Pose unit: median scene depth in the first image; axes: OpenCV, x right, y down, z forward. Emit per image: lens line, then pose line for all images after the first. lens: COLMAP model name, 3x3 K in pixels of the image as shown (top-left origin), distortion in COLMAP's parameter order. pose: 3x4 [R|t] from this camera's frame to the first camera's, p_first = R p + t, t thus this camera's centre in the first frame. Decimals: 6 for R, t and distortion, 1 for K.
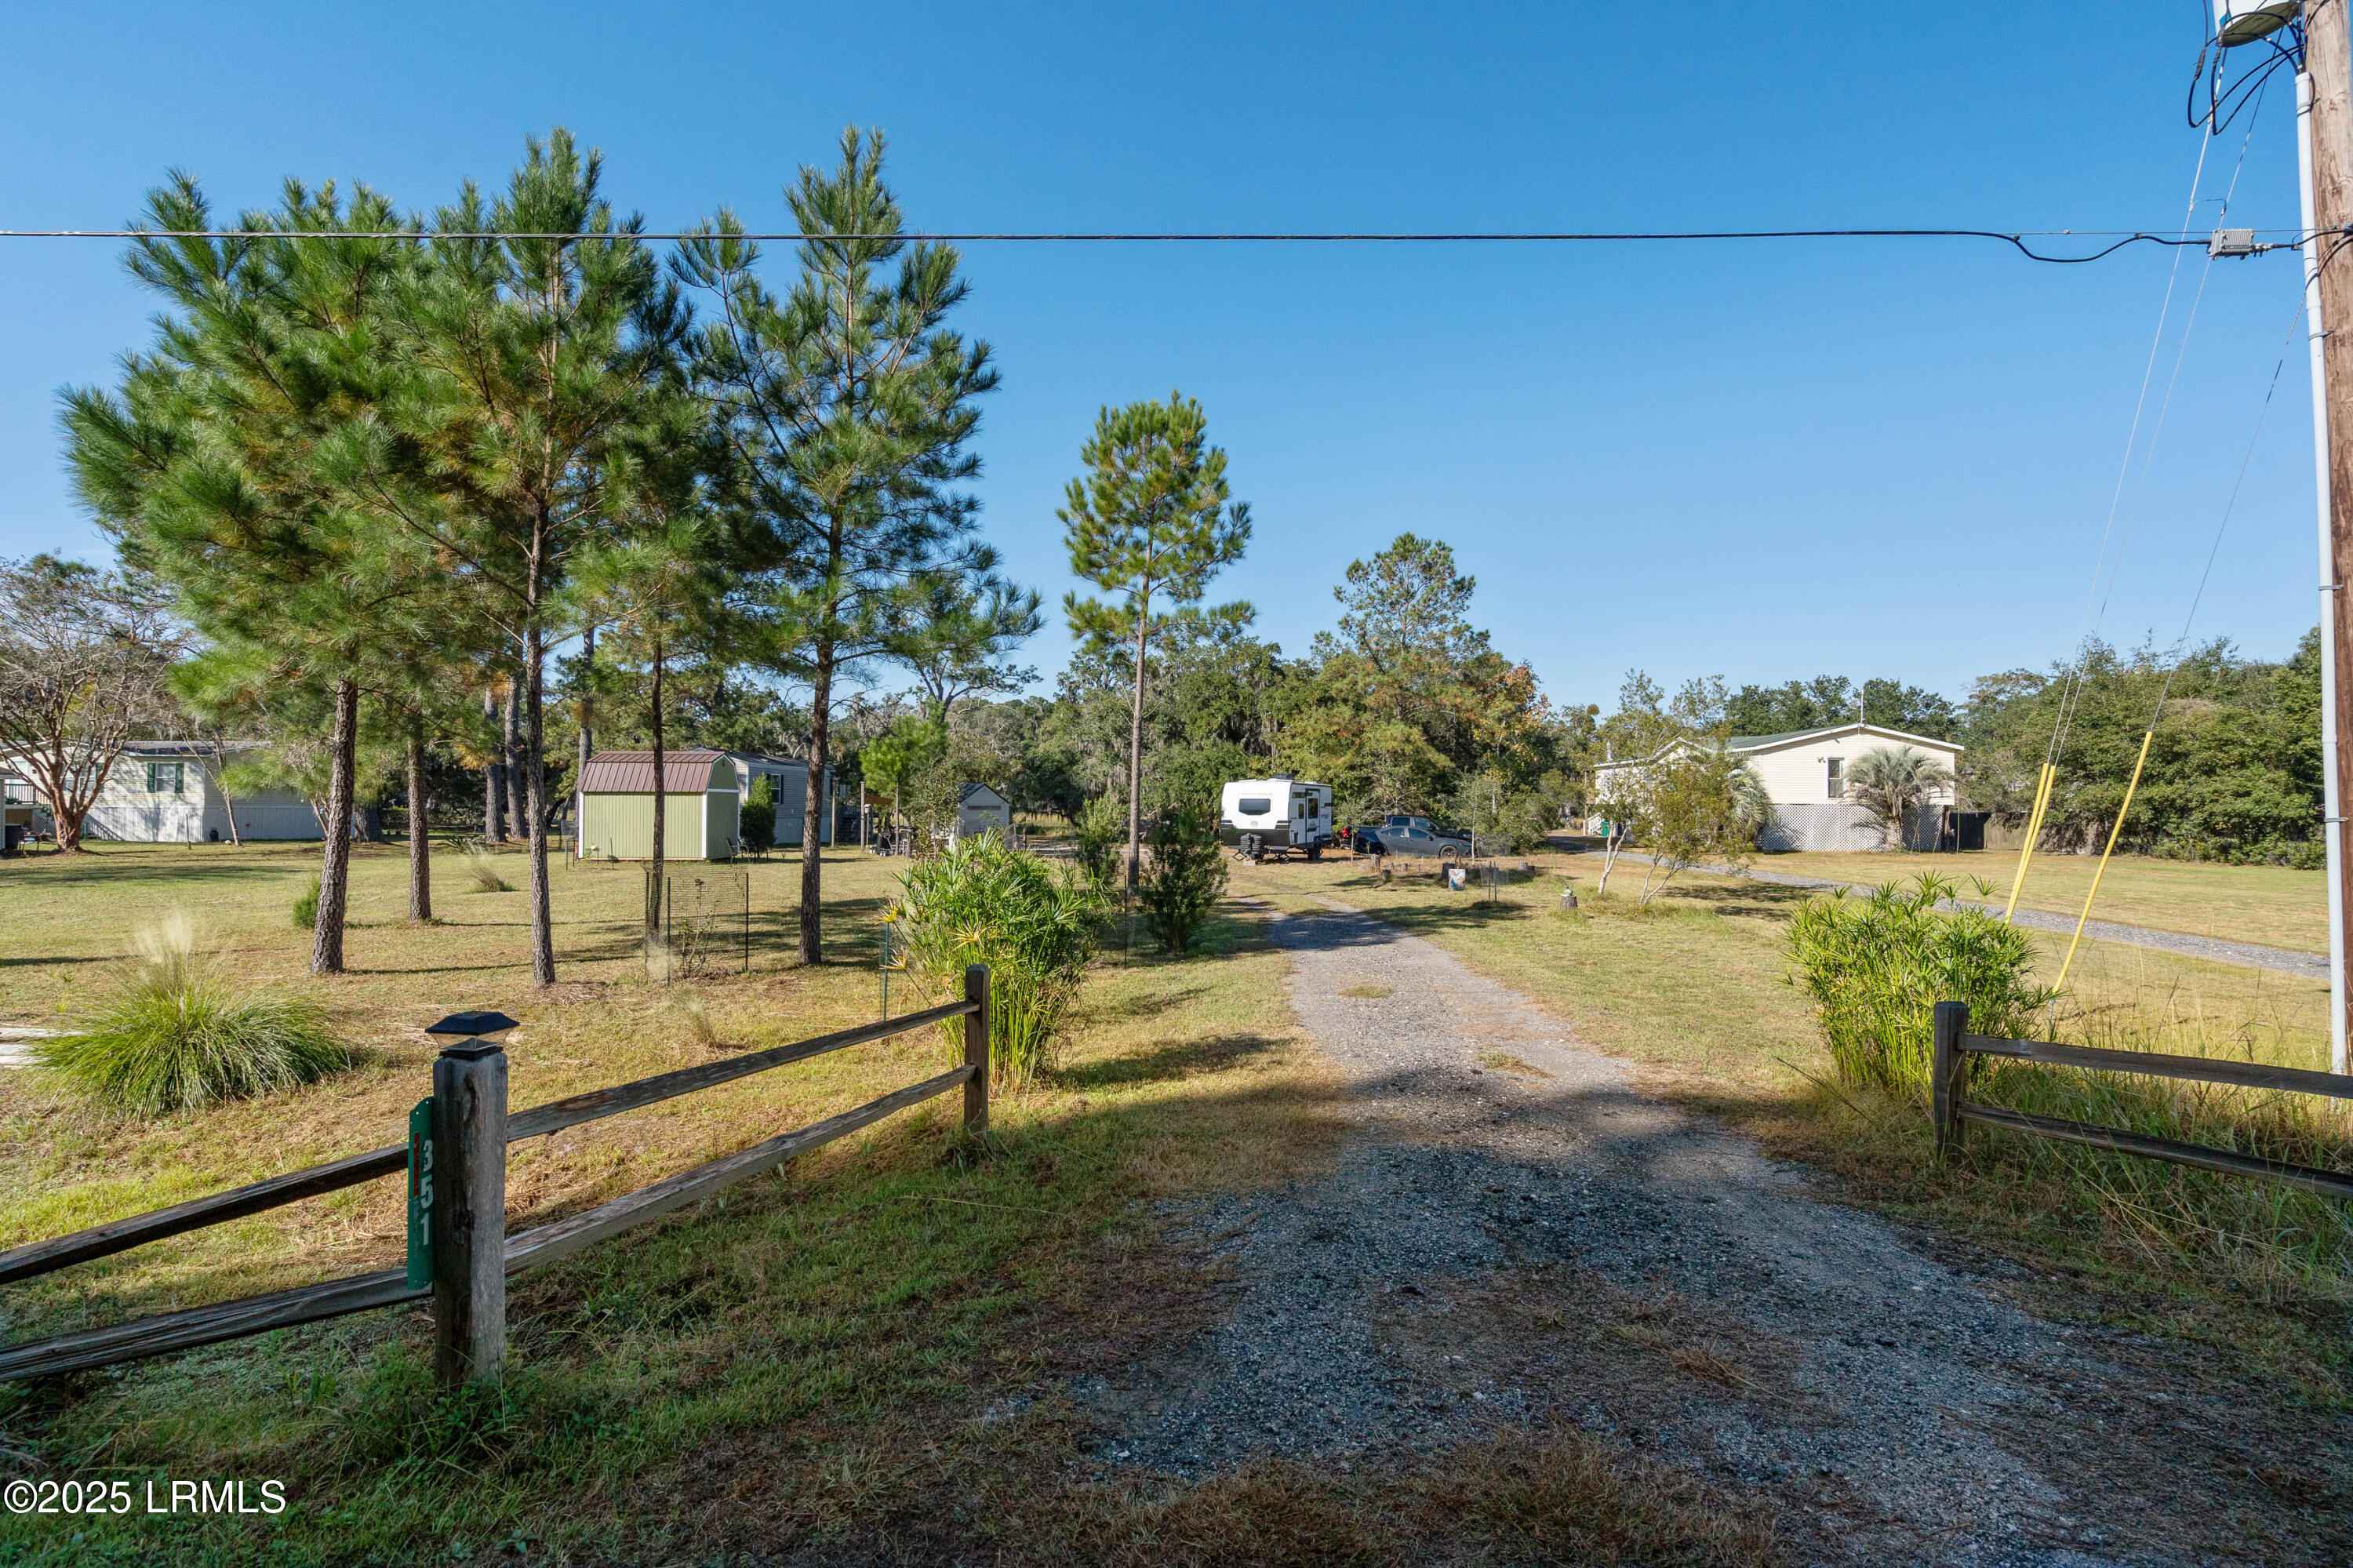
lens RADIAL K [[1053.7, 0, 1175.8], [0, 1053.7, 787.4], [0, 0, 1]] dist [-0.005042, 0.001640]
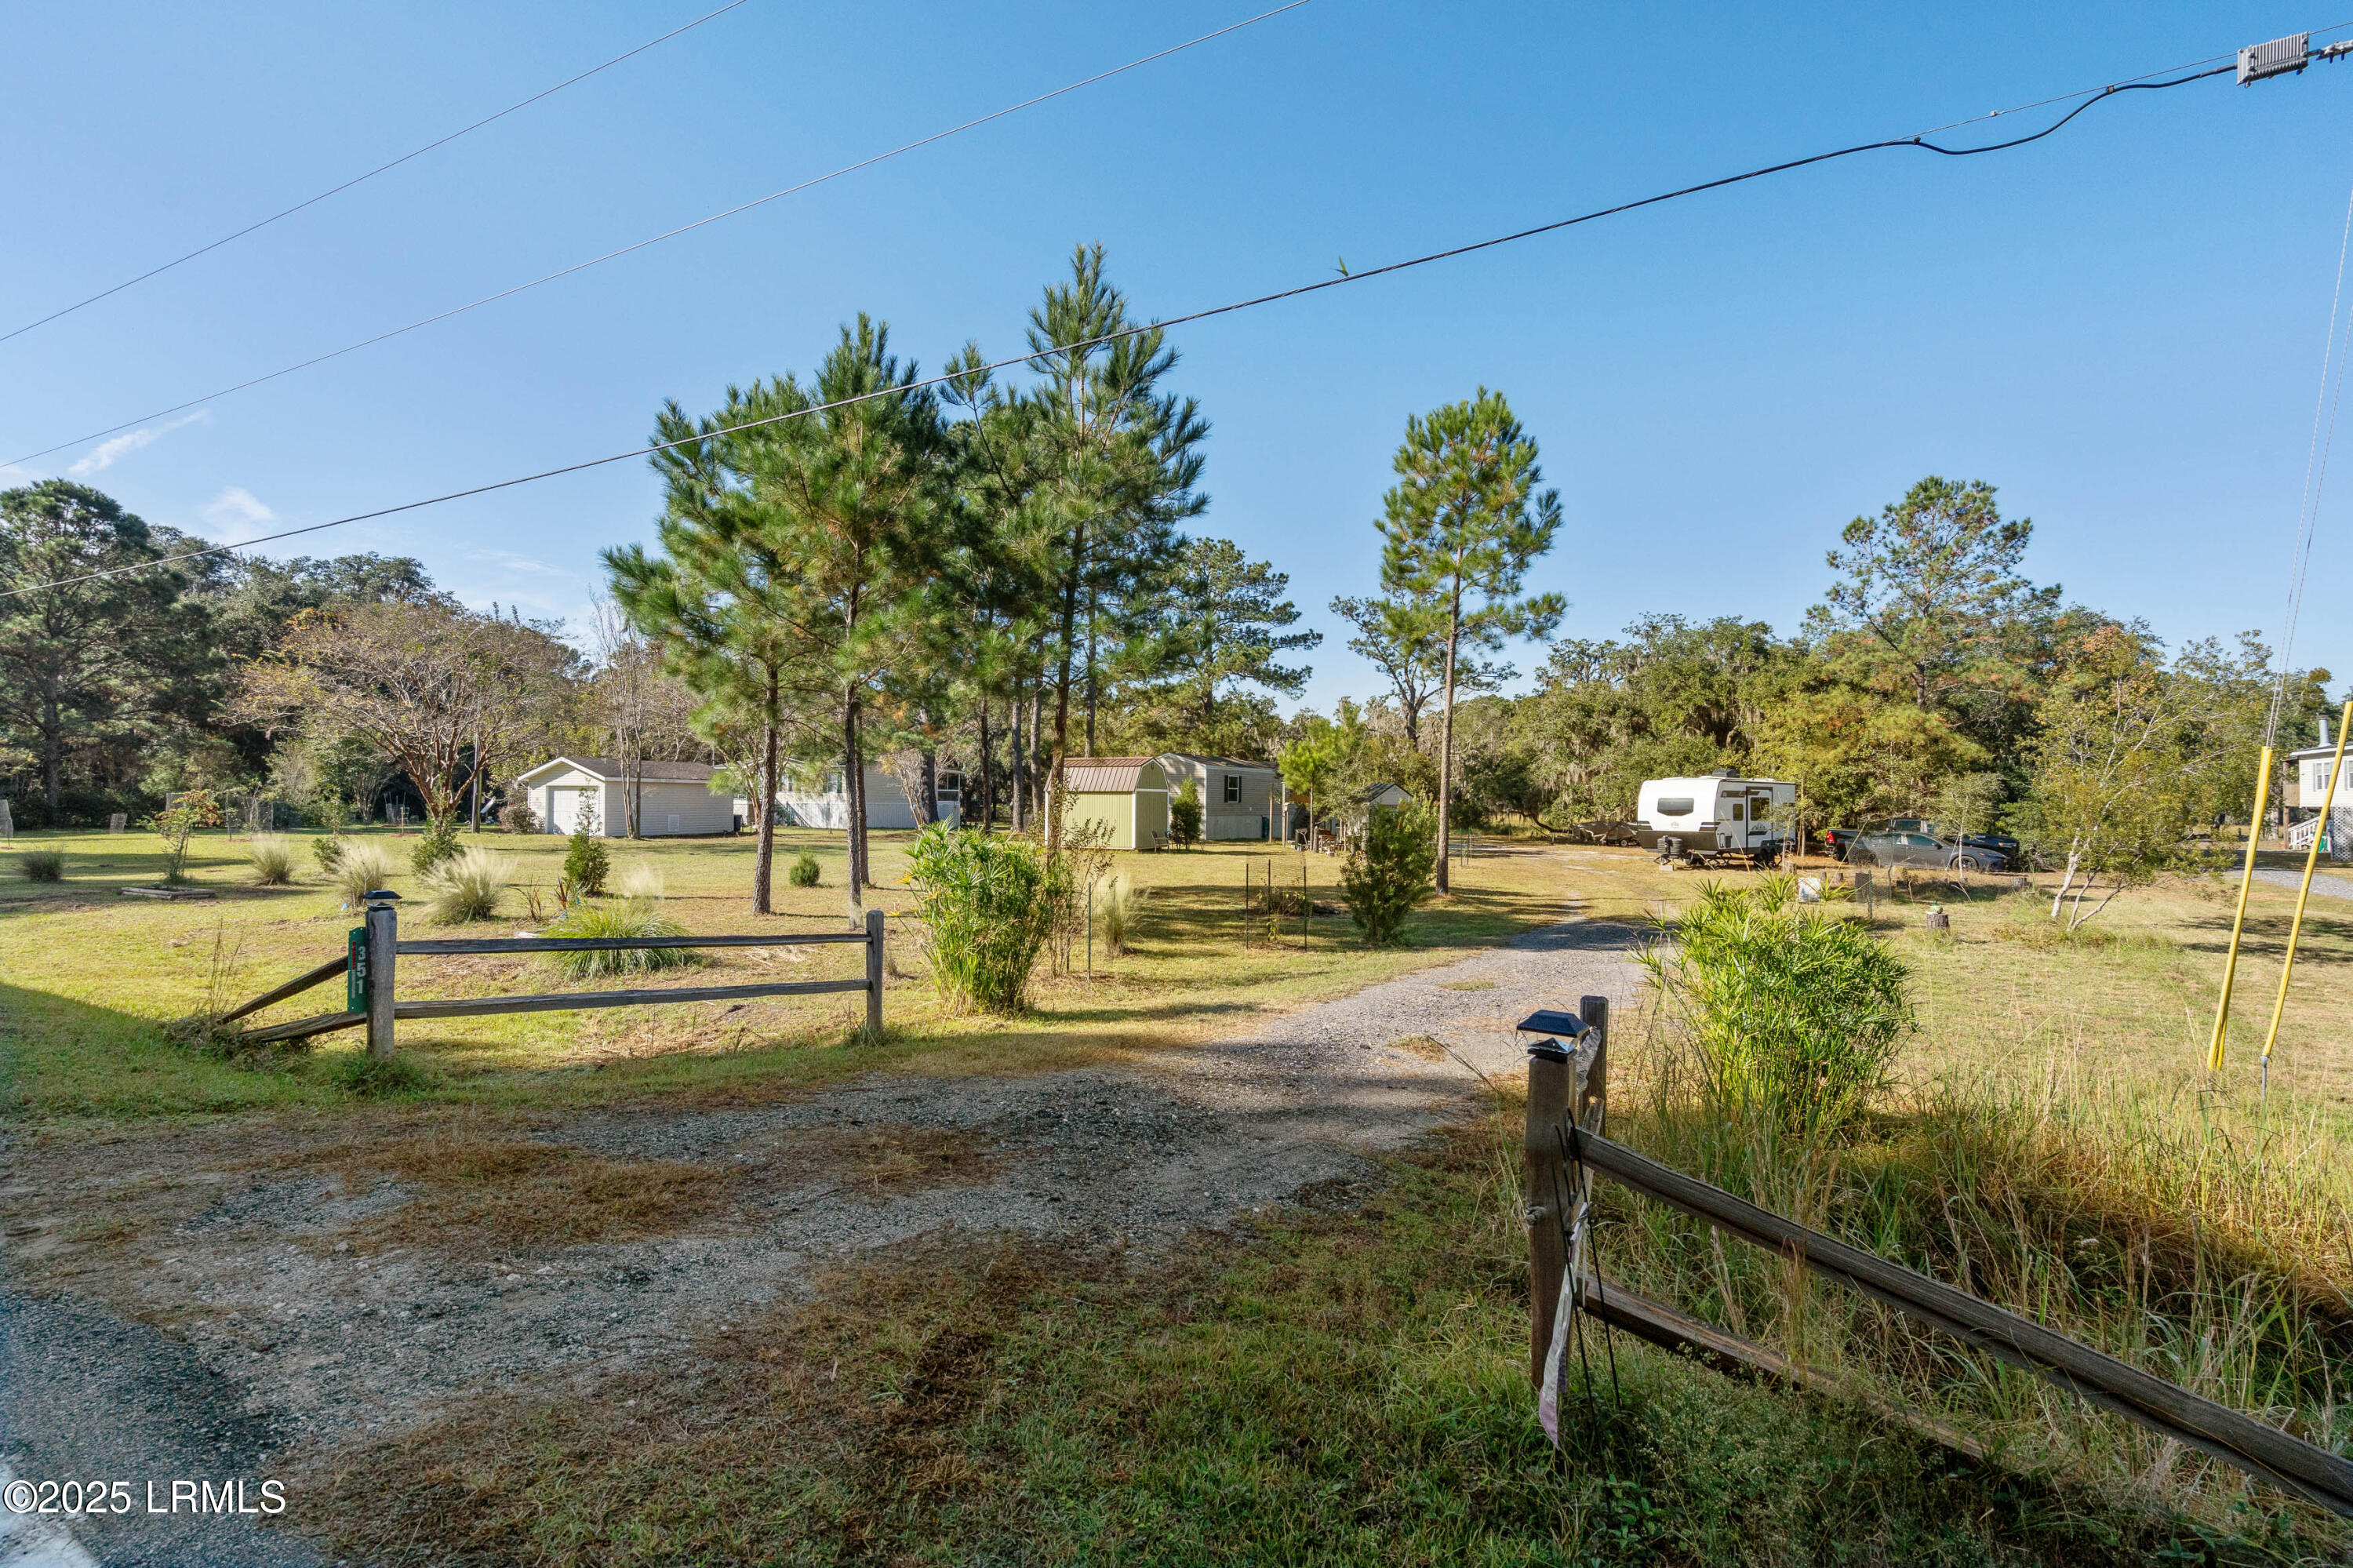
lens RADIAL K [[1053.7, 0, 1177.0], [0, 1053.7, 791.4], [0, 0, 1]] dist [-0.005042, 0.001640]
pose [[0.880012, -0.002117, -0.474948, 0.123491], [0.003898, 0.999989, 0.002765, 0.000819], [0.474936, -0.004284, 0.880010, -0.007950]]
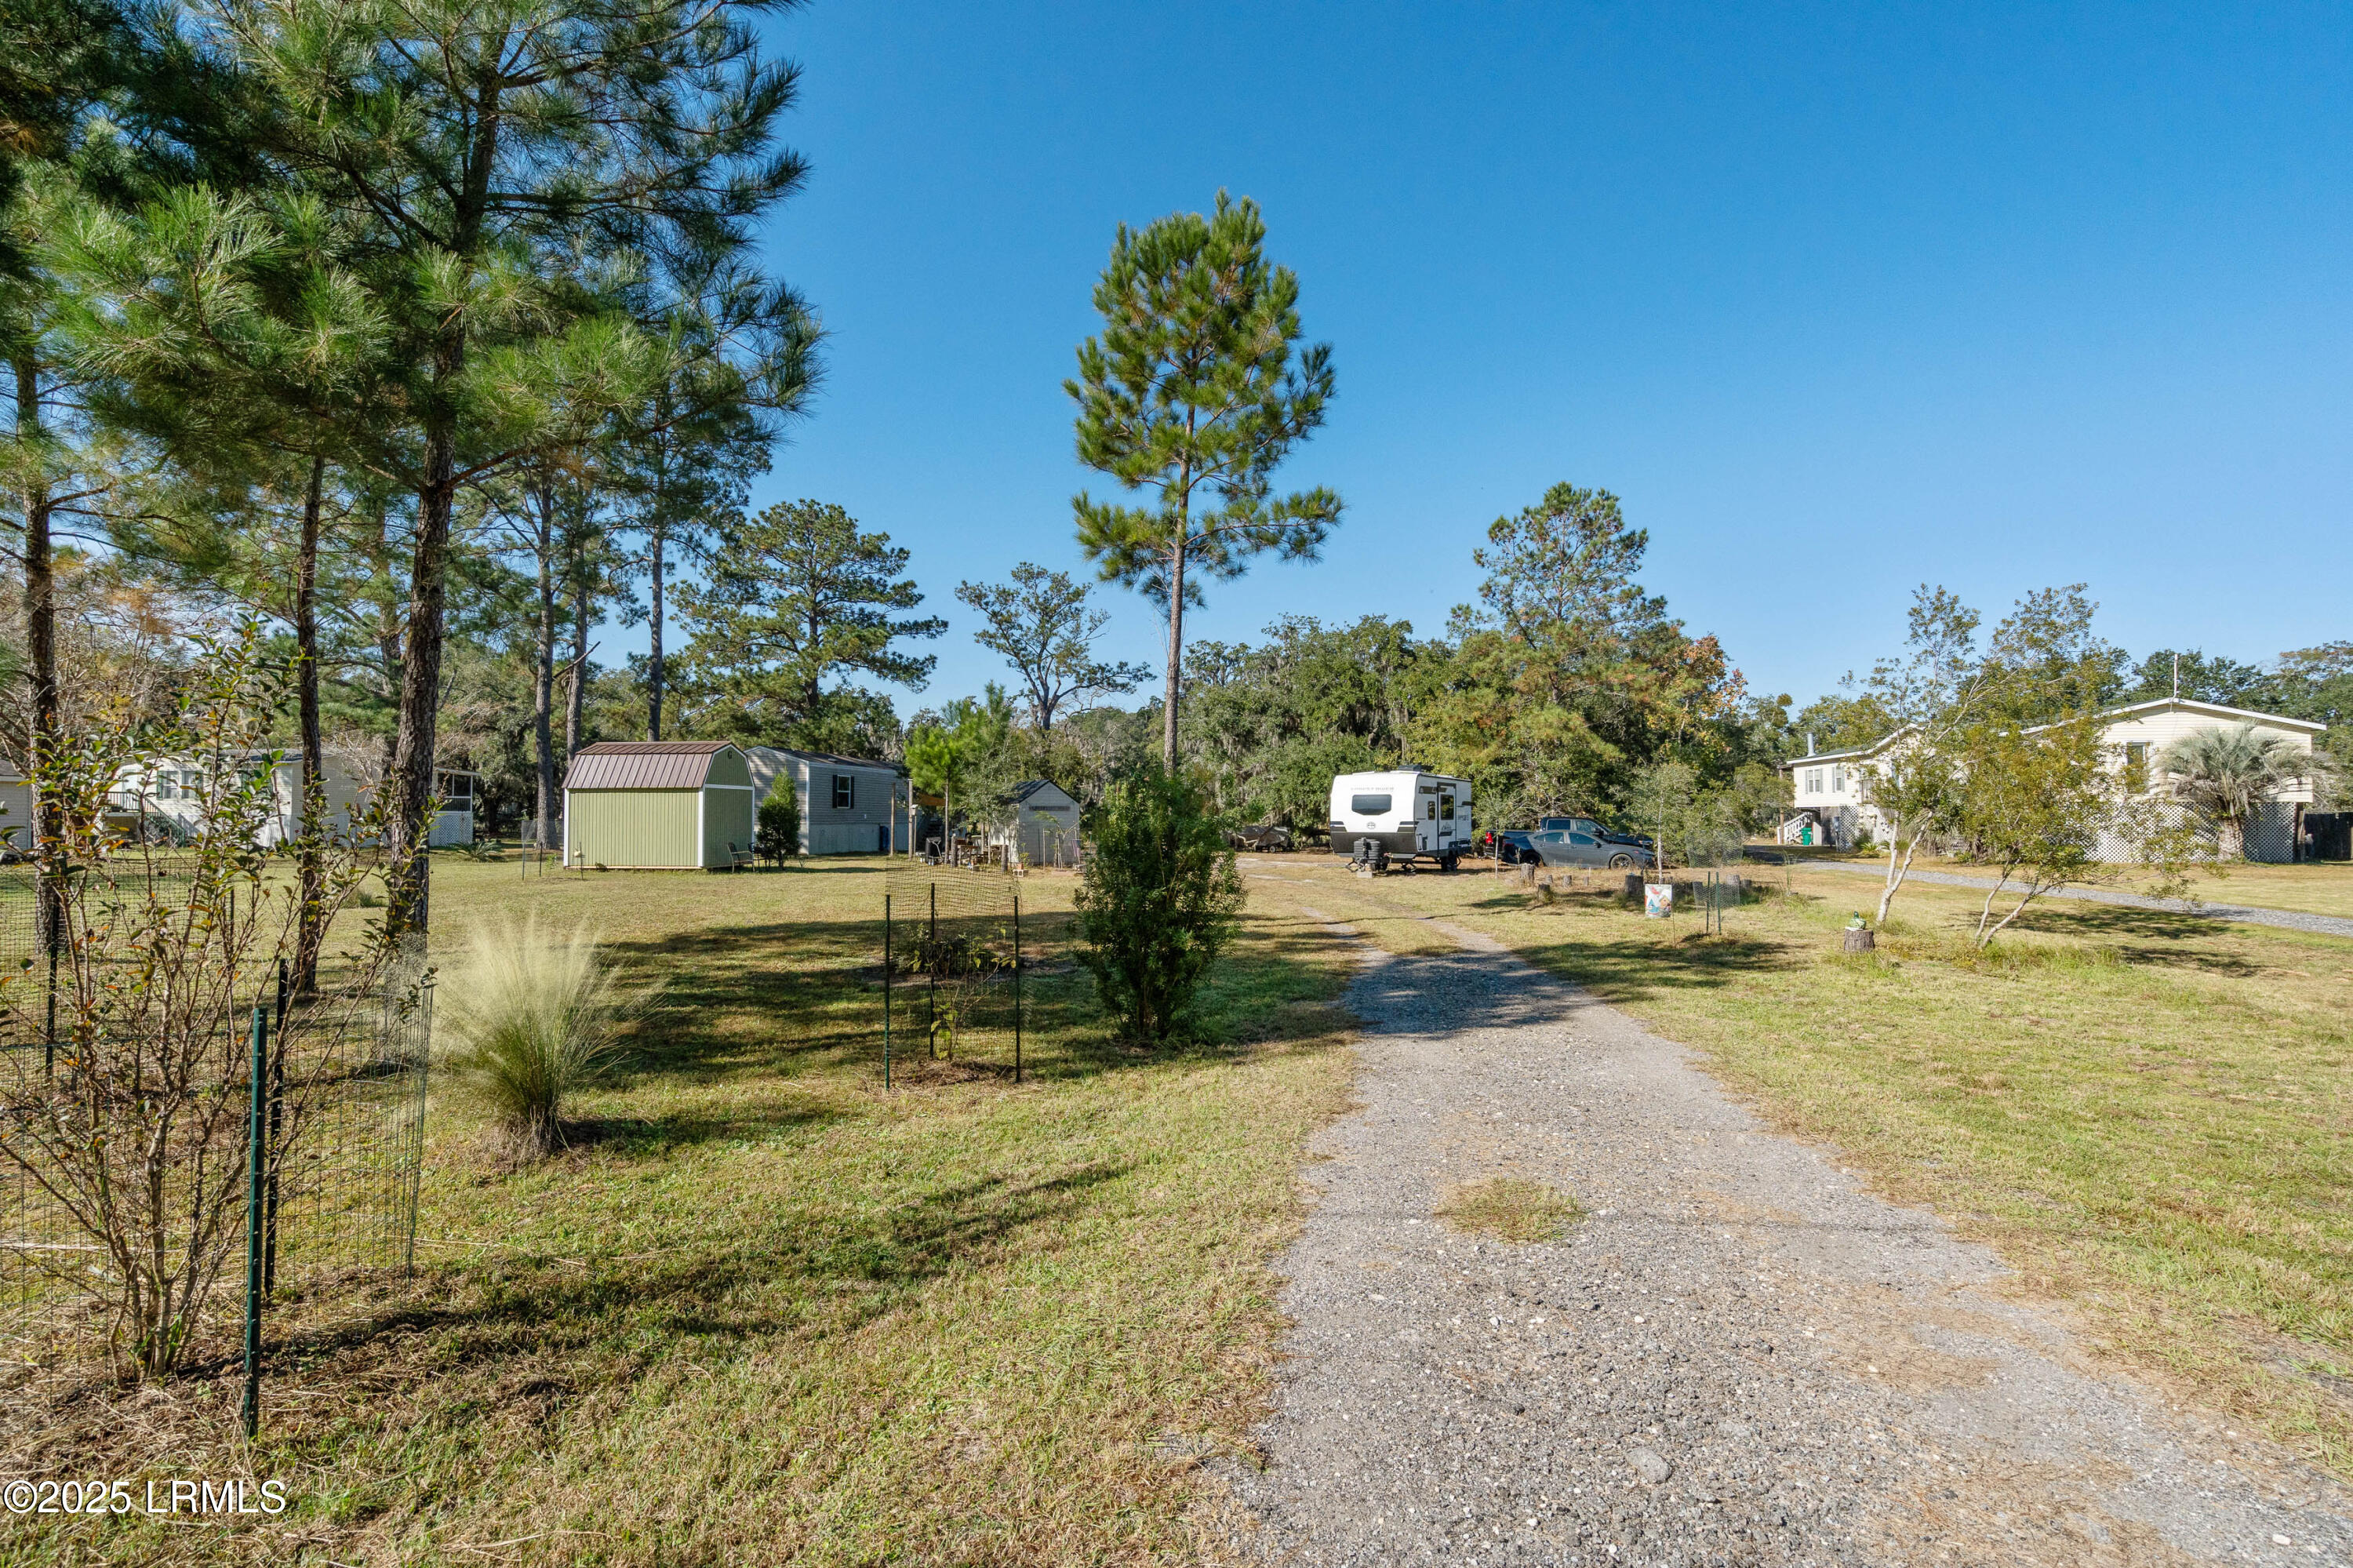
lens RADIAL K [[1053.7, 0, 1176.0], [0, 1053.7, 779.6], [0, 0, 1]] dist [-0.005042, 0.001640]
pose [[0.991031, -0.008310, -0.133374, 0.033149], [0.005805, 0.999800, -0.019160, 0.013277], [0.133507, 0.018214, 0.990881, 0.178029]]
